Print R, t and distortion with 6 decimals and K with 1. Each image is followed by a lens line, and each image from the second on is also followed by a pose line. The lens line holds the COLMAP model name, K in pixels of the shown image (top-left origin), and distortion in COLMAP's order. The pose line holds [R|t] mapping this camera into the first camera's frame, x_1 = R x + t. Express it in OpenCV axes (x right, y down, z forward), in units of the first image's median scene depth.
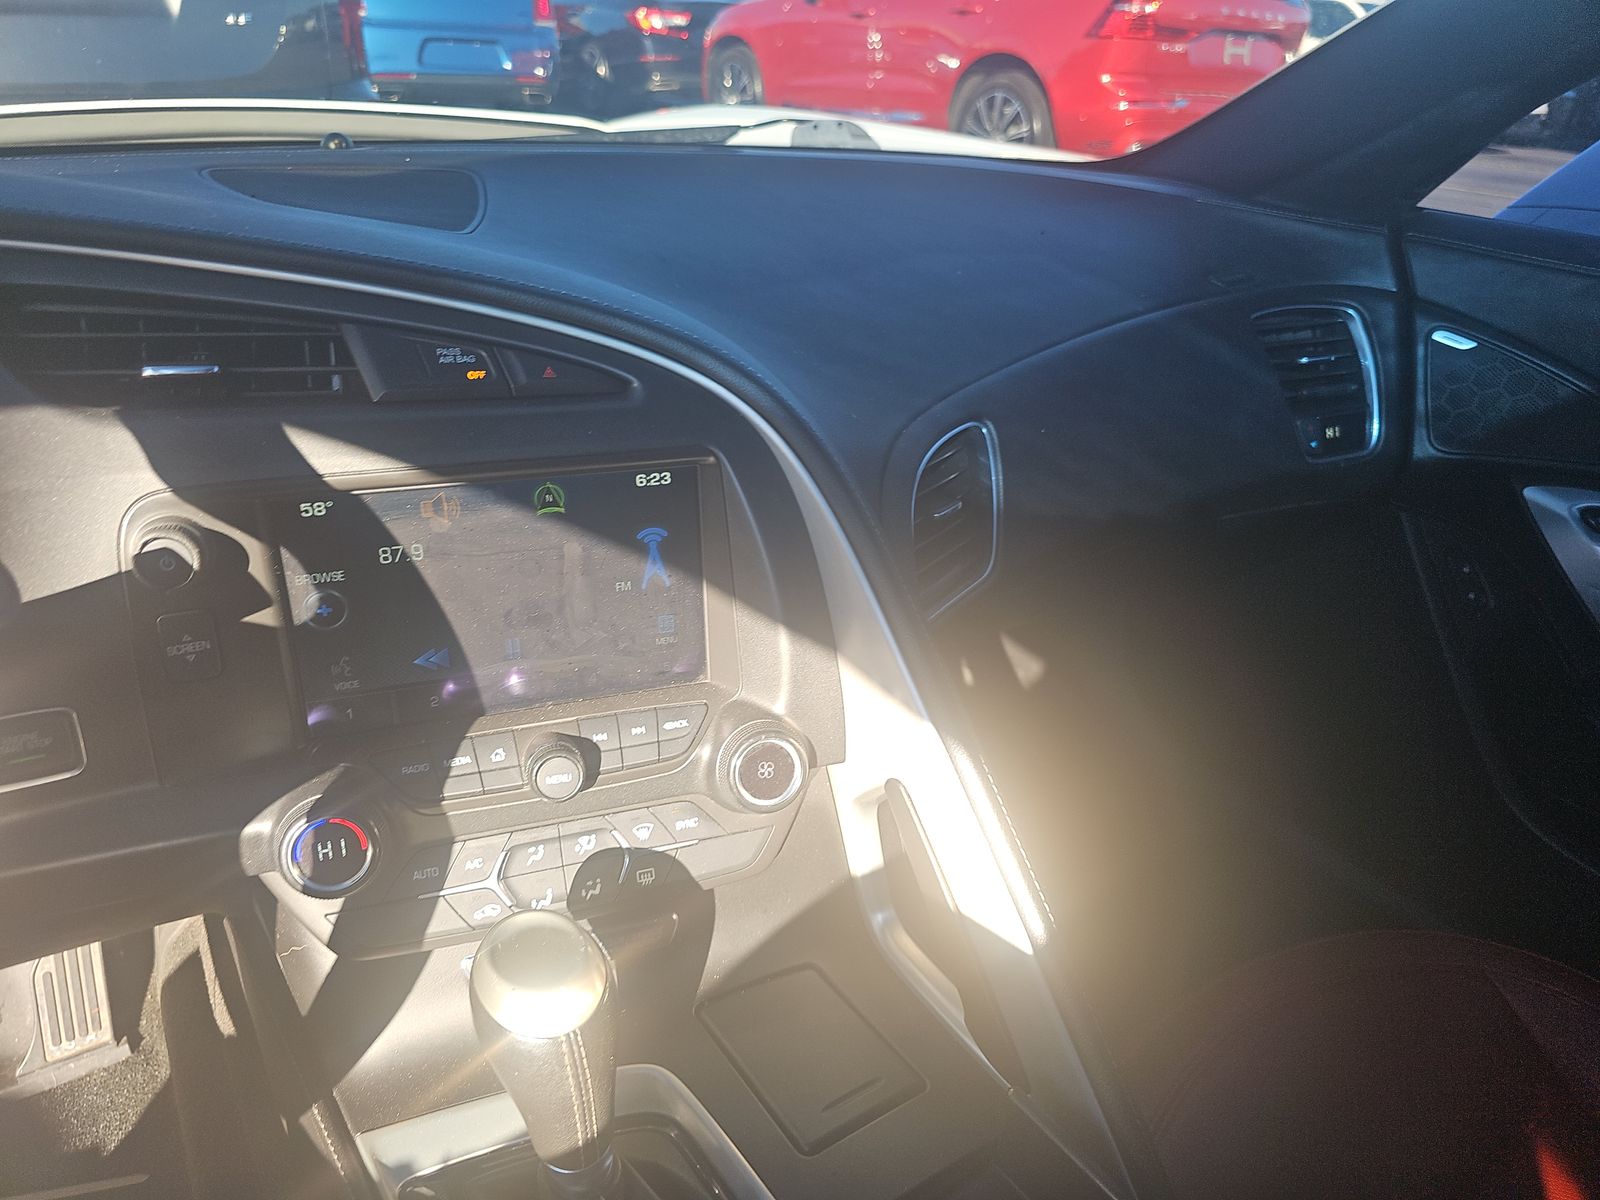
lens RADIAL K [[1080.5, 0, 800.0], [0, 1080.5, 600.0], [0, 0, 1]] dist [0.048178, -0.064210]
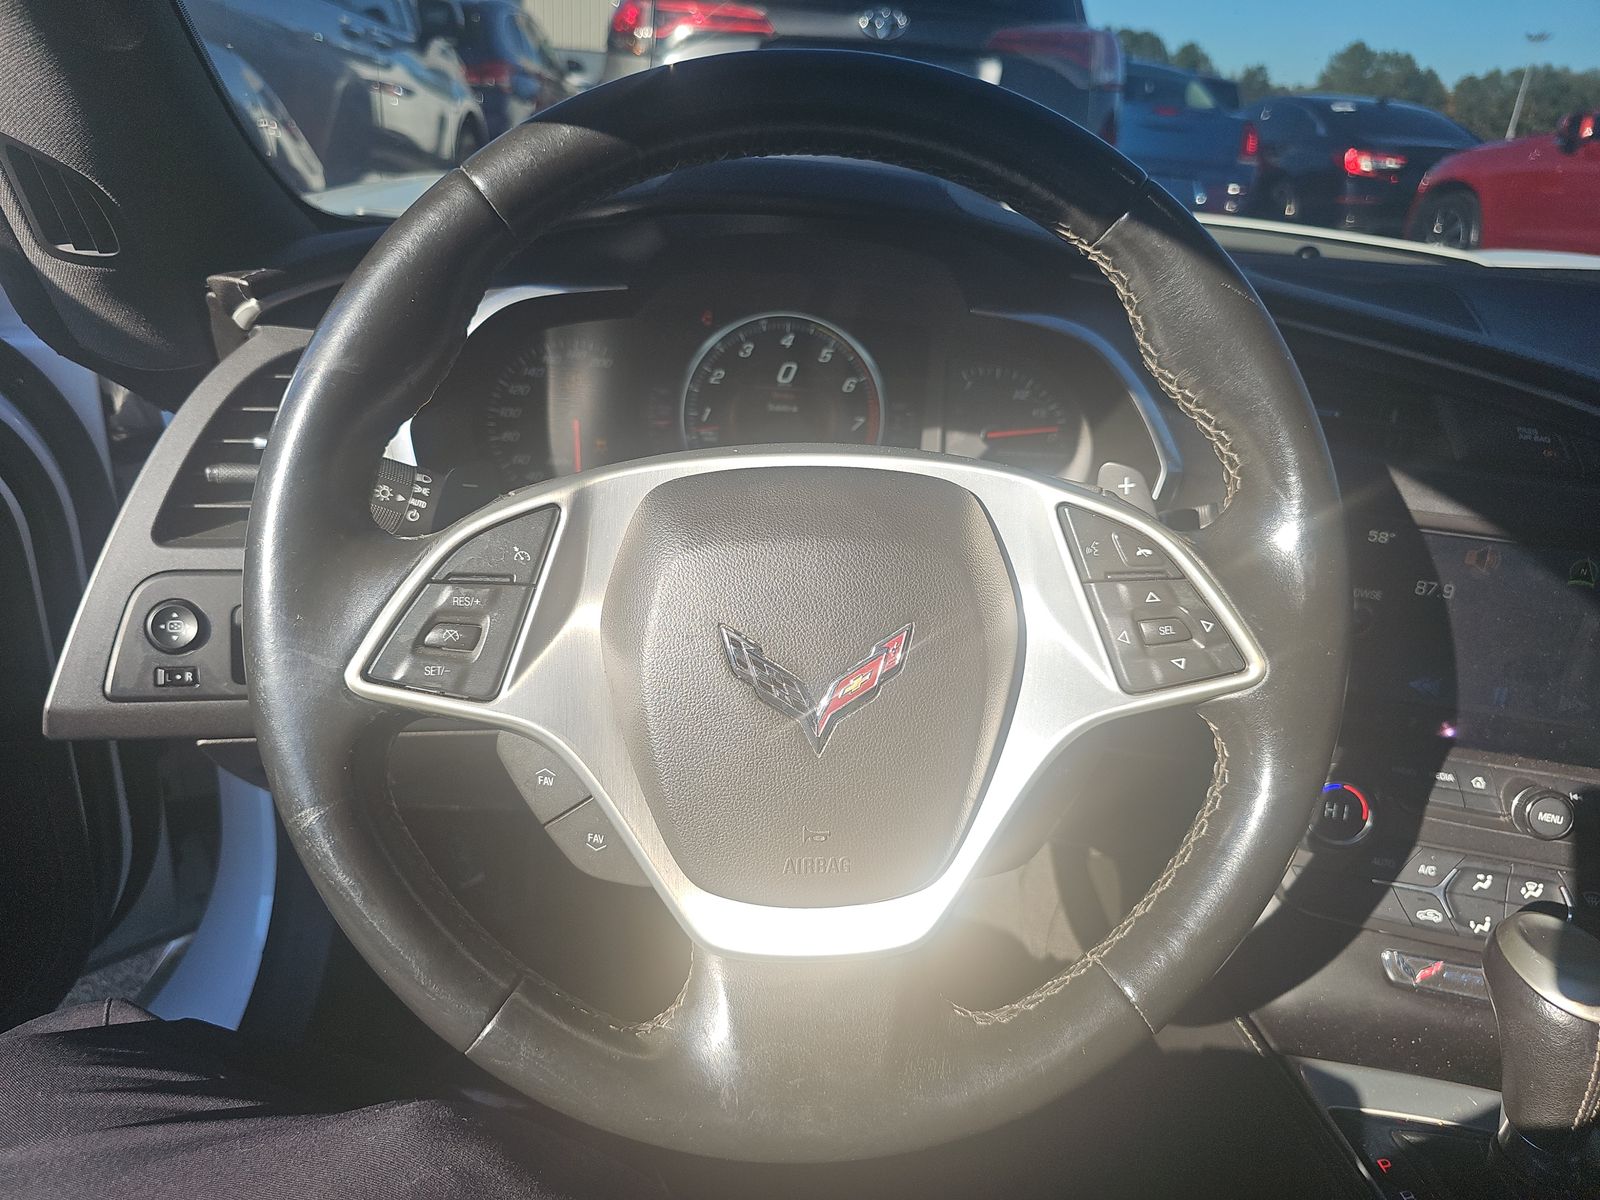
lens RADIAL K [[1080.5, 0, 800.0], [0, 1080.5, 600.0], [0, 0, 1]] dist [0.048178, -0.064210]
pose [[0.851707, 0.228656, -0.471499, -0.381052], [-0.275069, 0.960929, -0.030873, 0.186226], [0.446017, 0.155990, 0.881326, -0.325545]]
